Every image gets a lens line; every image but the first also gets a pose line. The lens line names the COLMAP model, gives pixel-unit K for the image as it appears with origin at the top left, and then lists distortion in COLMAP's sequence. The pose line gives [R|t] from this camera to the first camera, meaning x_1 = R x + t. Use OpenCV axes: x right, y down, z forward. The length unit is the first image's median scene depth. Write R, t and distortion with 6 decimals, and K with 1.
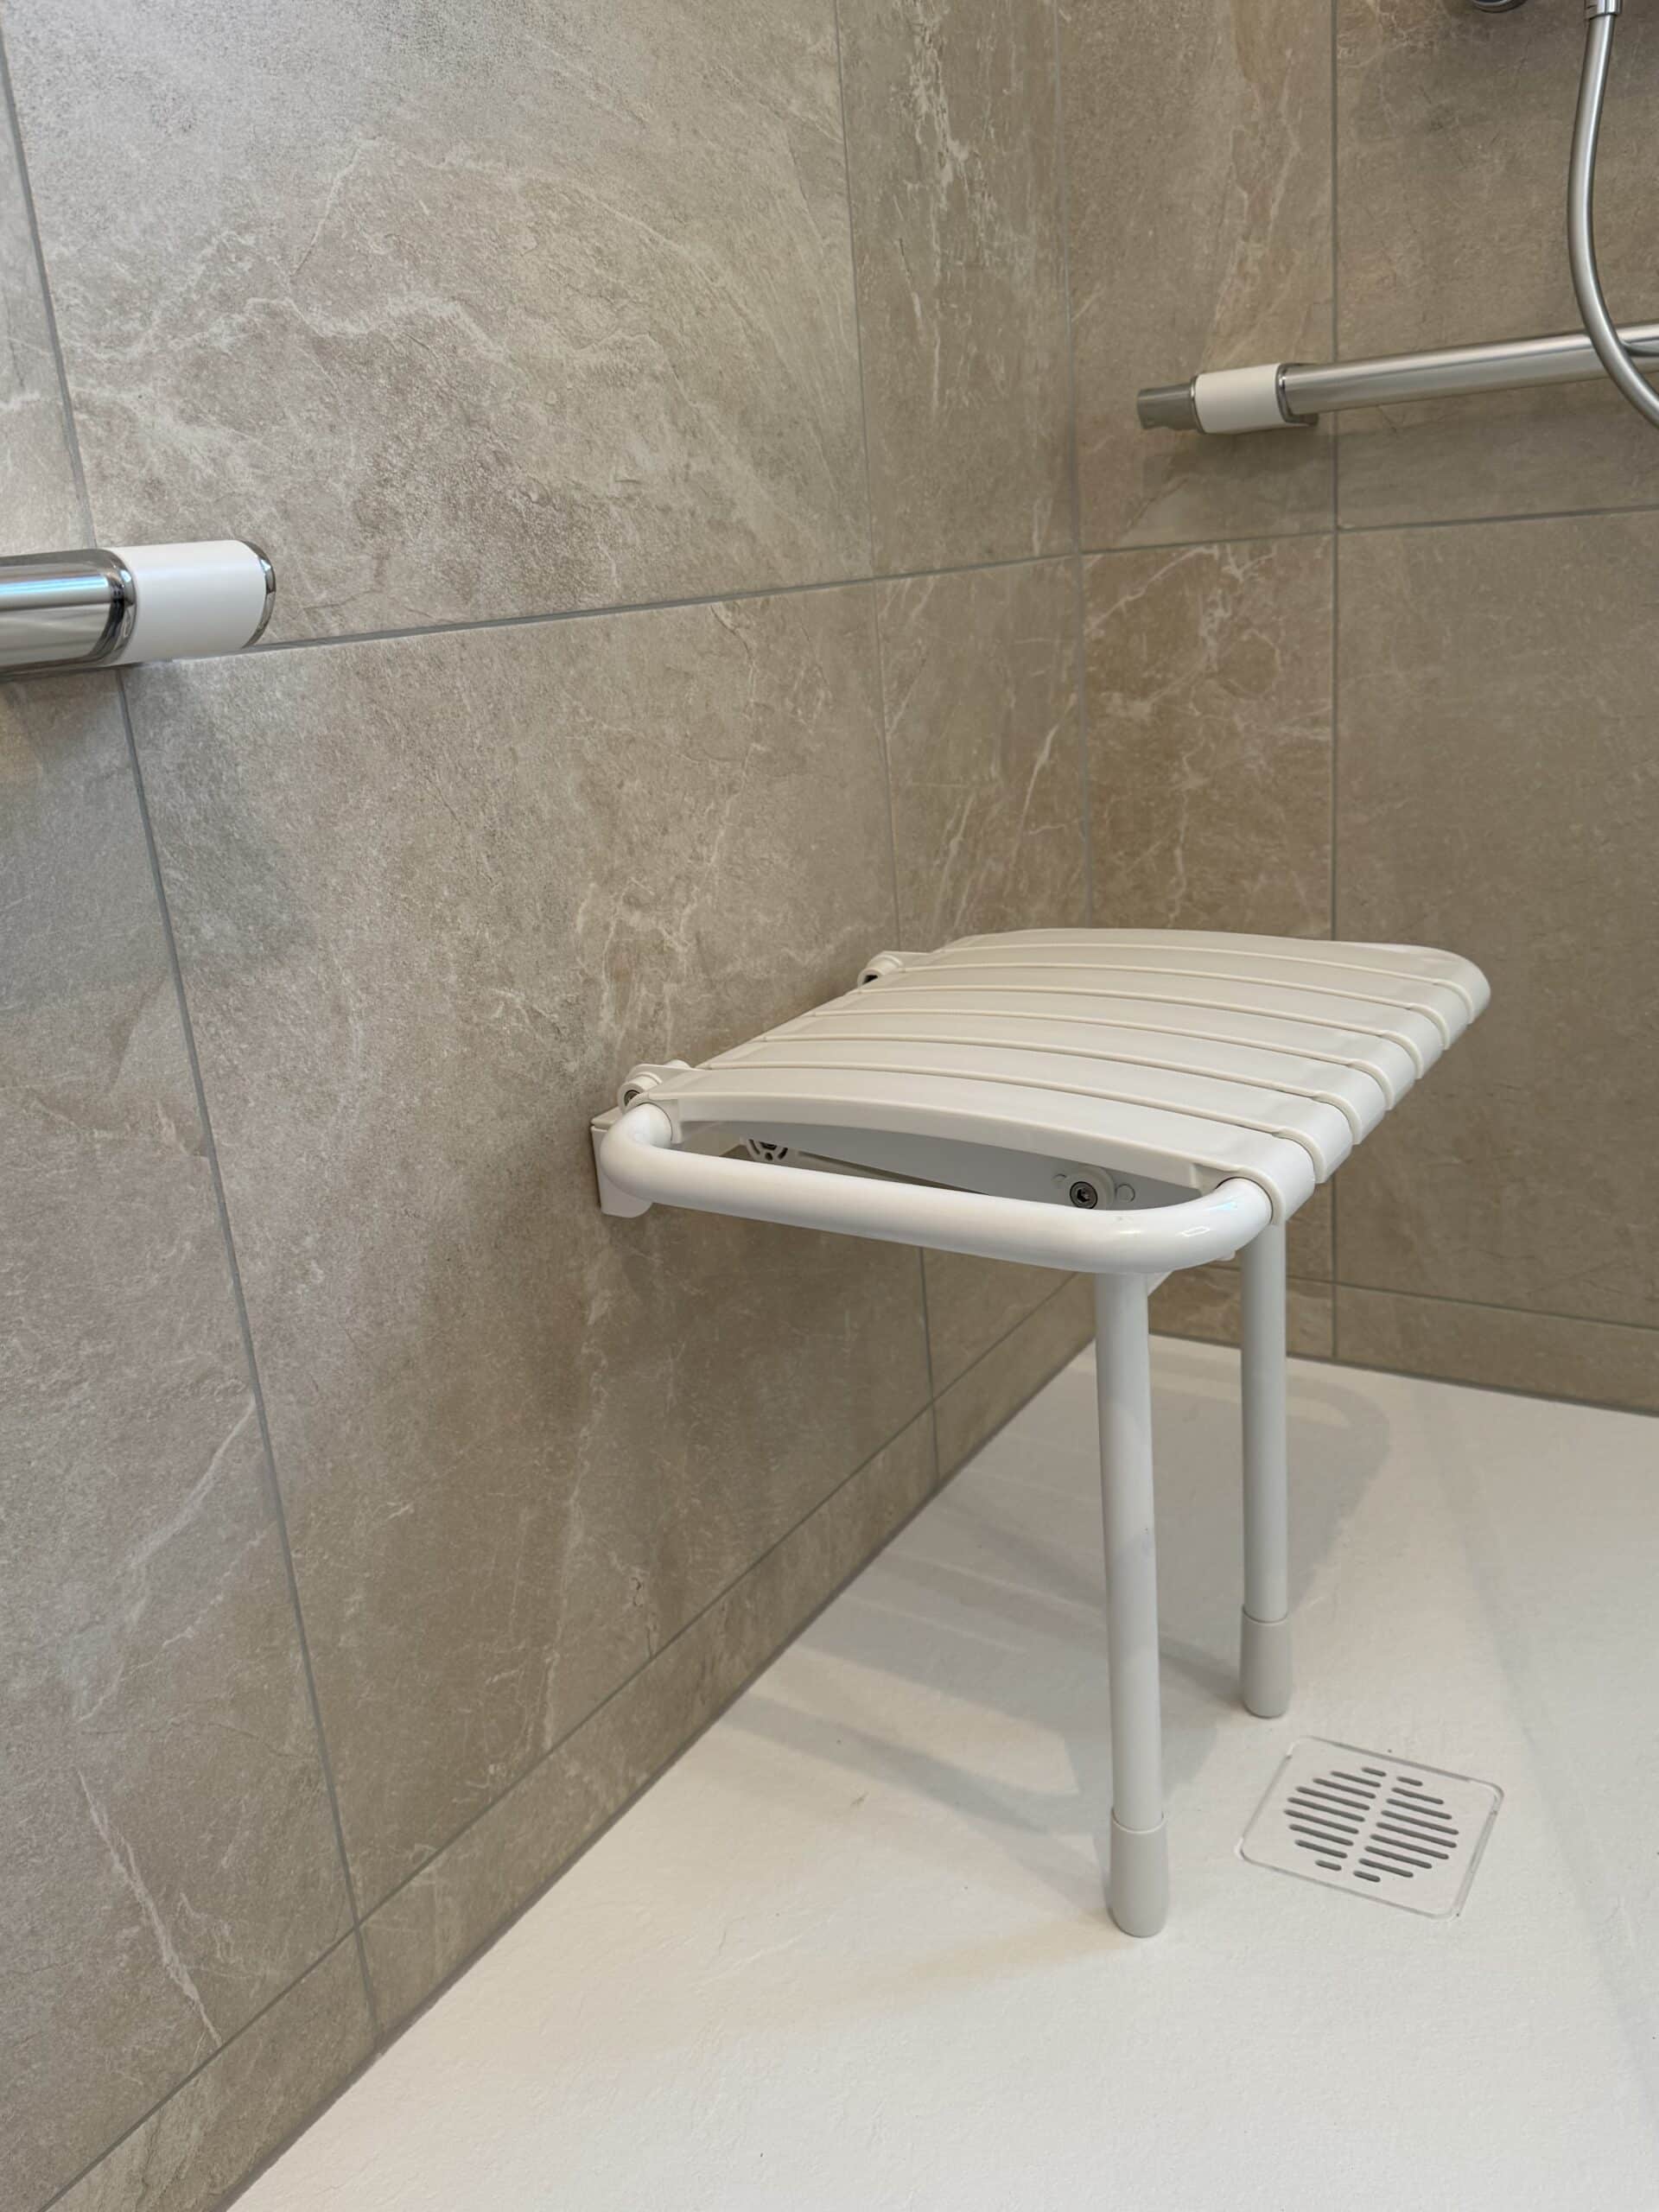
lens RADIAL K [[1820.2, 0, 824.3], [0, 1820.2, 1100.8], [0, 0, 1]] dist [0.061156, -0.078067]
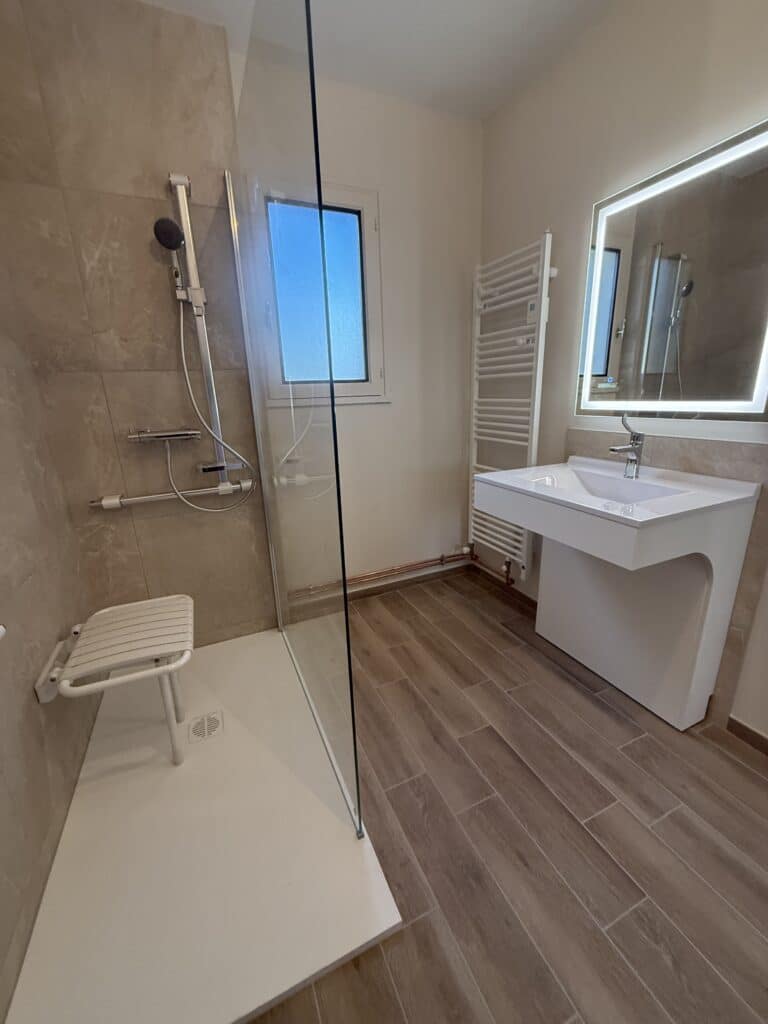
lens RADIAL K [[406.8, 0, 382.6], [0, 406.8, 508.8], [0, 0, 1]] dist [-0.000860, 0.000421]
pose [[0.565385, -0.165778, 0.807996, -0.391450], [0.228822, 0.972669, 0.039448, -0.279748], [-0.792452, 0.162584, 0.587866, -0.486313]]
